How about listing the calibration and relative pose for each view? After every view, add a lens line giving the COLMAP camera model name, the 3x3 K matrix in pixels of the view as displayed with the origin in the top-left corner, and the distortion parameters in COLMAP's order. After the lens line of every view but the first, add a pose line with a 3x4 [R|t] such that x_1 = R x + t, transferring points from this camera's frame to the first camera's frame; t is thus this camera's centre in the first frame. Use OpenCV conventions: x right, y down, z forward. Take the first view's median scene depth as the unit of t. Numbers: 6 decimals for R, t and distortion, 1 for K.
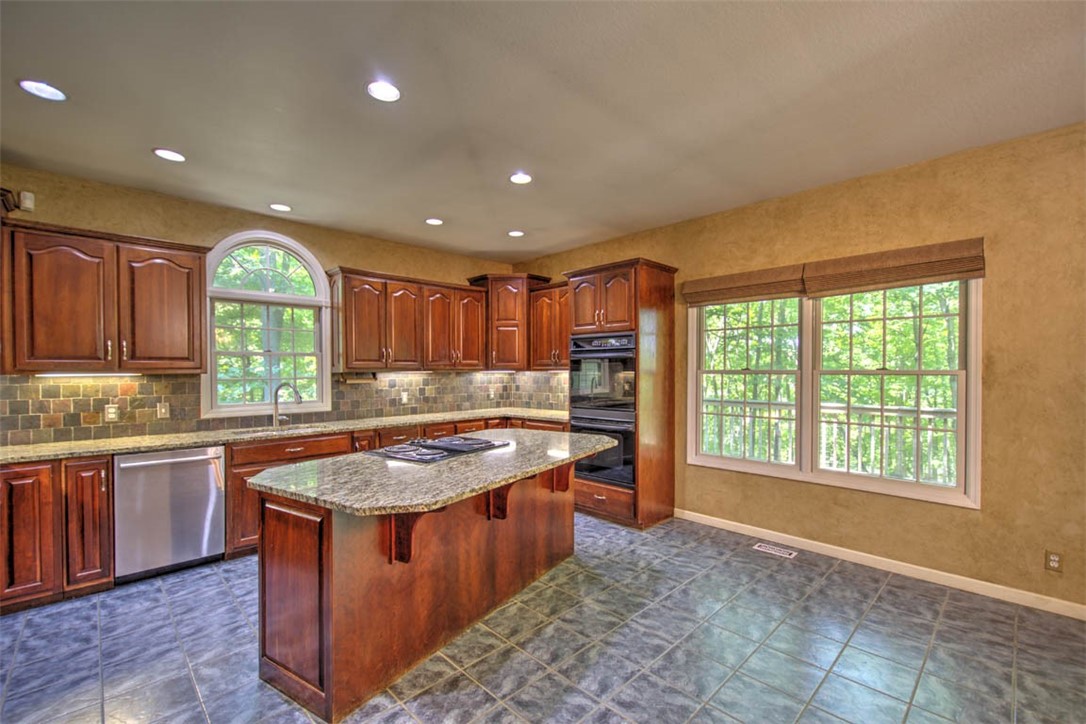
lens RADIAL K [[465.8, 0, 540.4], [0, 465.8, 375.5], [0, 0, 1]] dist [-0.002839, -0.000286]
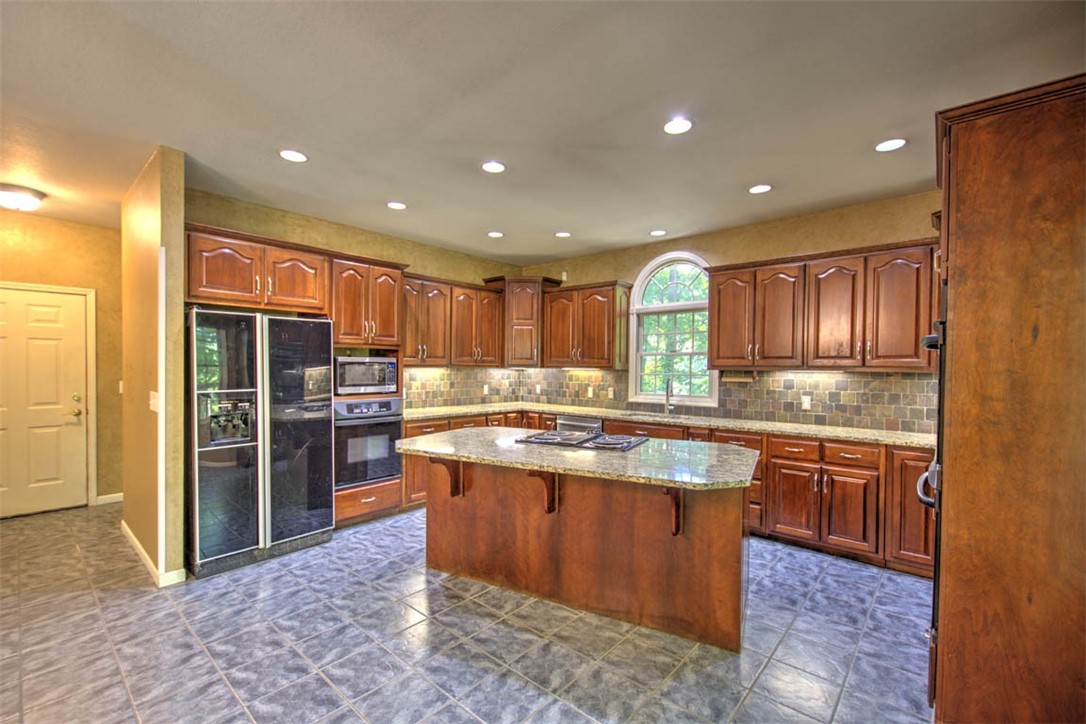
lens RADIAL K [[465.8, 0, 540.4], [0, 465.8, 375.5], [0, 0, 1]] dist [-0.002839, -0.000286]
pose [[0.064802, 0.023641, -0.997618, 0.733193], [-0.019784, 0.999553, 0.022402, -0.013042], [0.997702, 0.018286, 0.065241, 0.718338]]
